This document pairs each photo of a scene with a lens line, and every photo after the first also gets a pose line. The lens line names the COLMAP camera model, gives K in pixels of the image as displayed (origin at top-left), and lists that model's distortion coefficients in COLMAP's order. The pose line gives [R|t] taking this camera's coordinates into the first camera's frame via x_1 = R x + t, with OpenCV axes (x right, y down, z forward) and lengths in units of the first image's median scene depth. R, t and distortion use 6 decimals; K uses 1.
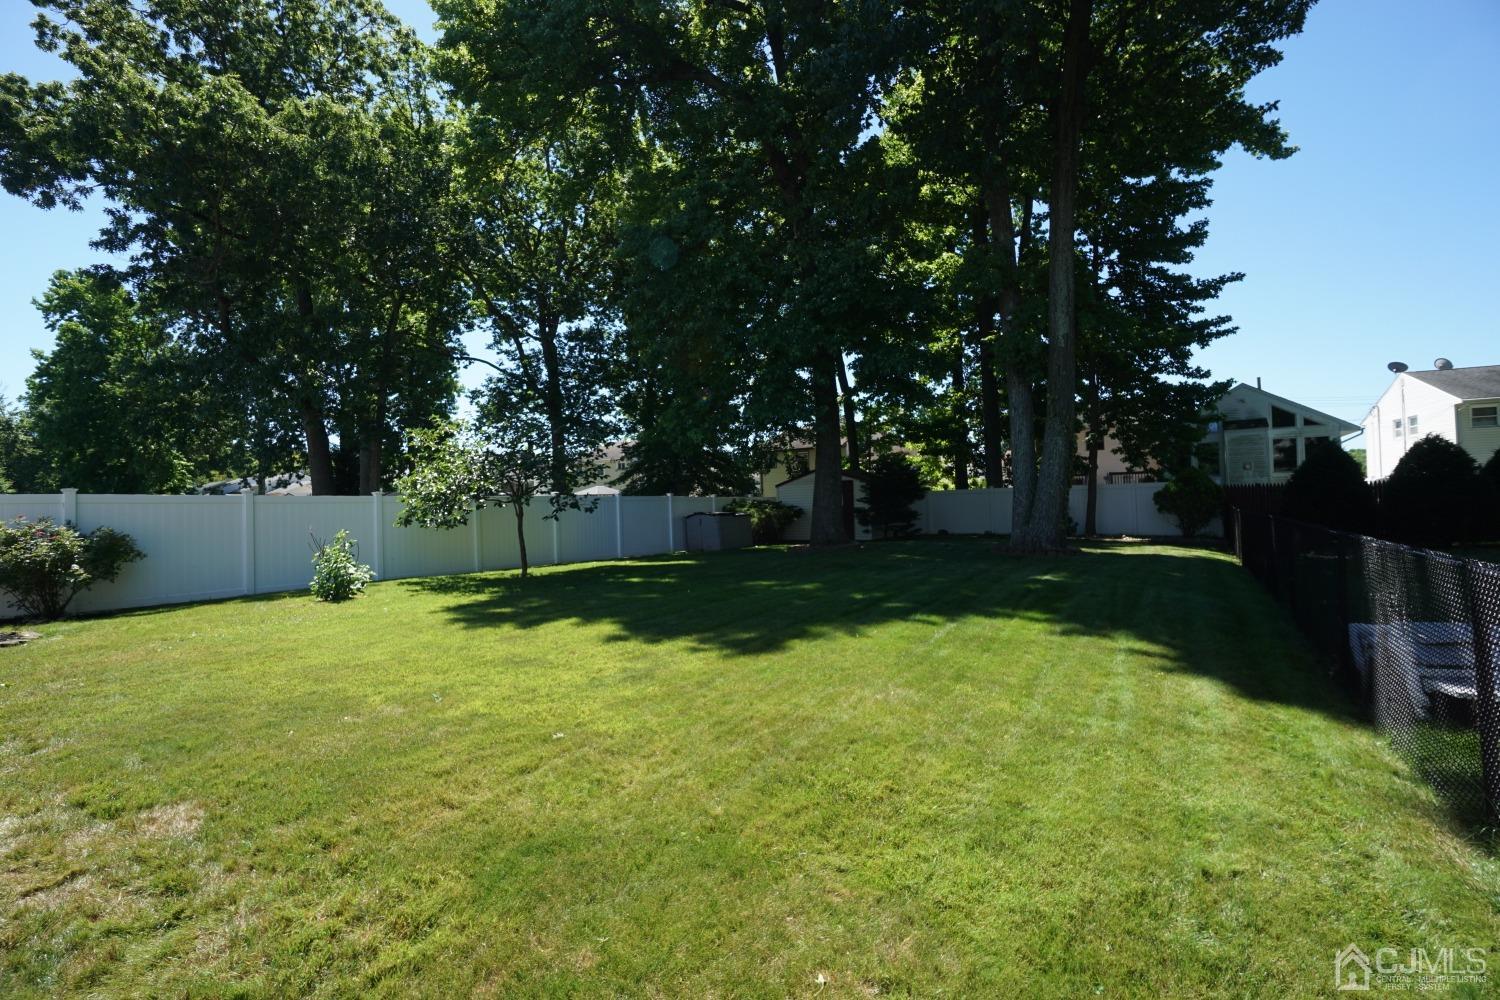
lens RADIAL K [[659.7, 0, 732.0], [0, 659.7, 489.5], [0, 0, 1]] dist [-0.066593, 0.024519]
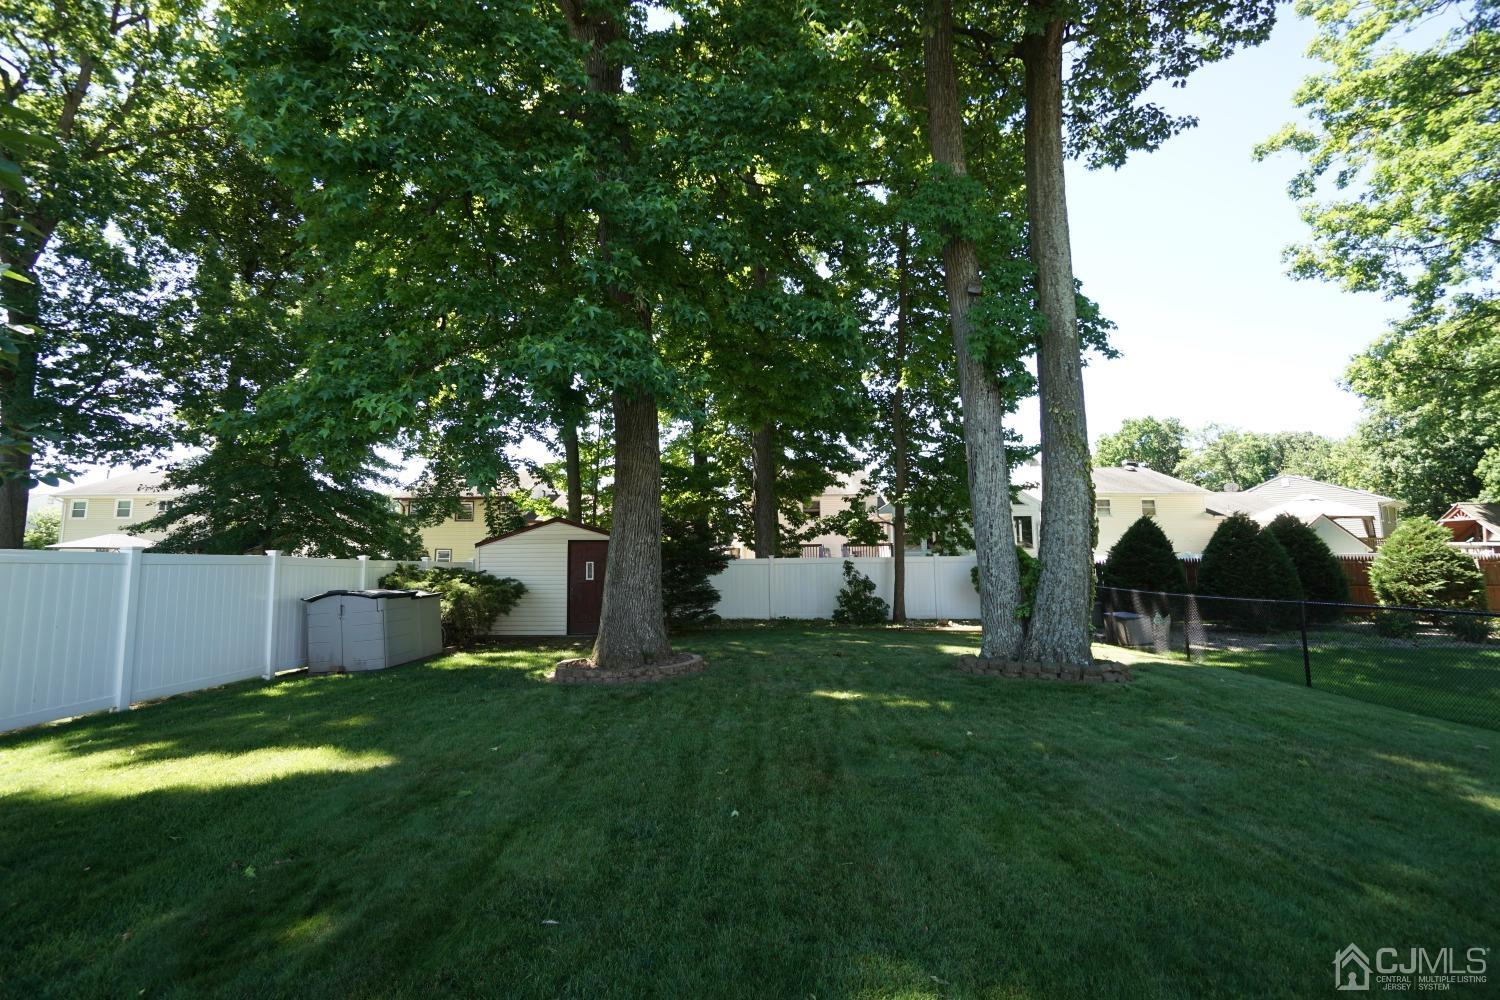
lens RADIAL K [[659.7, 0, 732.0], [0, 659.7, 489.5], [0, 0, 1]] dist [-0.066593, 0.024519]
pose [[0.845910, 0.076488, 0.527813, -0.052405], [-0.024794, 0.994232, -0.104343, 0.000442], [-0.532749, 0.075179, 0.842927, 0.347346]]
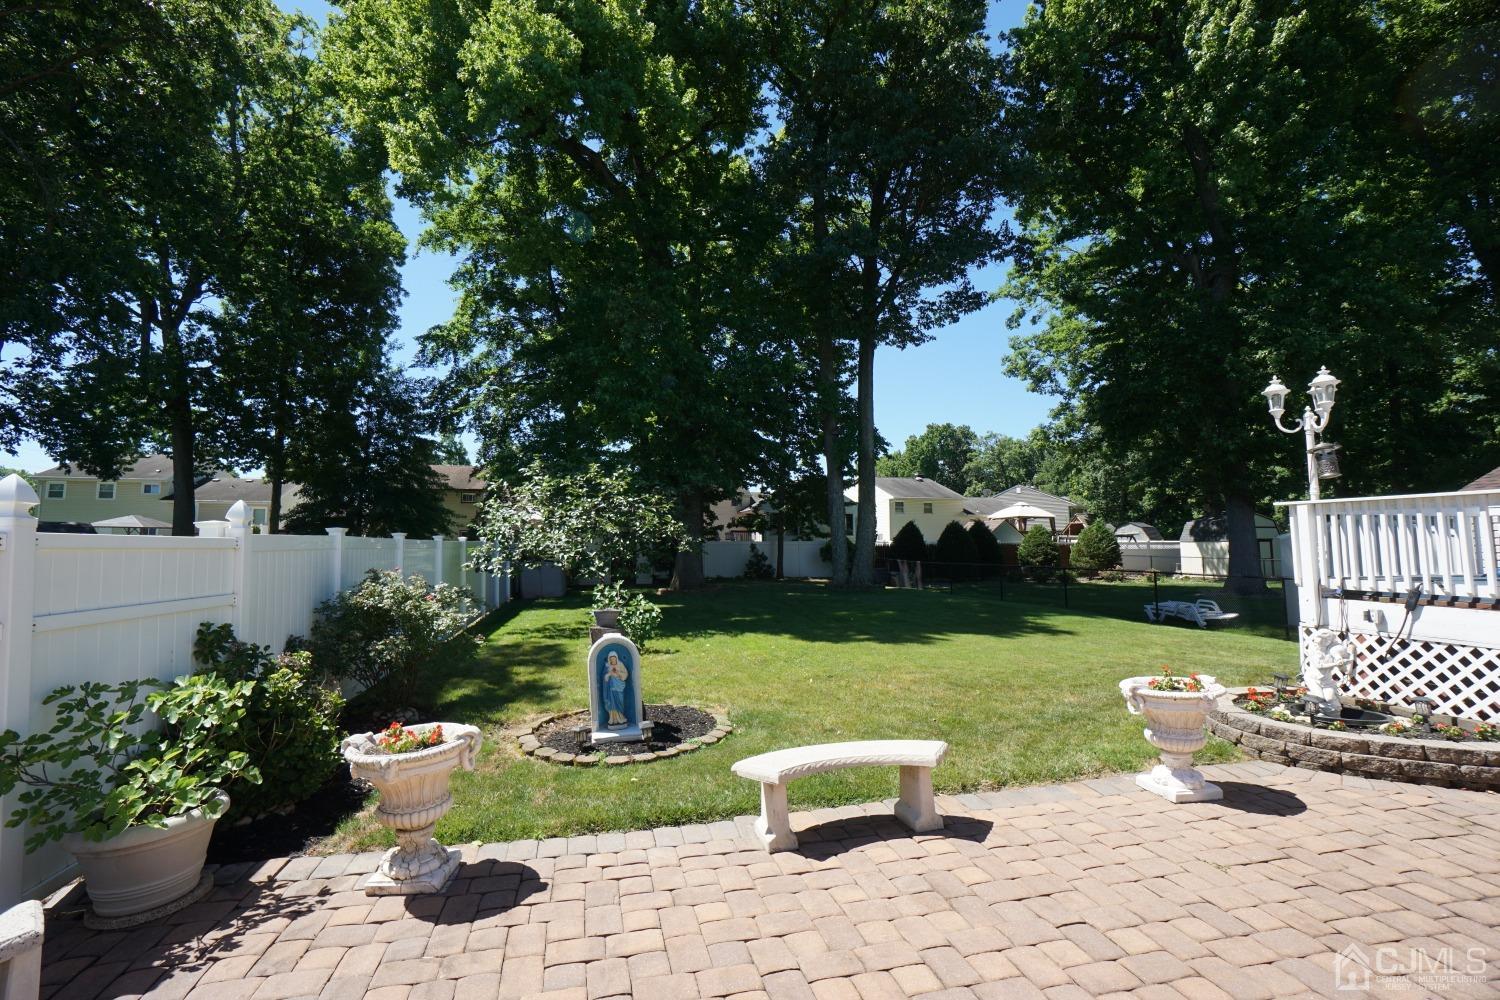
lens RADIAL K [[659.7, 0, 732.0], [0, 659.7, 489.5], [0, 0, 1]] dist [-0.066593, 0.024519]
pose [[0.686757, 0.078968, 0.722585, -0.476276], [-0.033045, 0.996445, -0.077490, -0.003315], [-0.726136, 0.029339, 0.686925, 0.072932]]
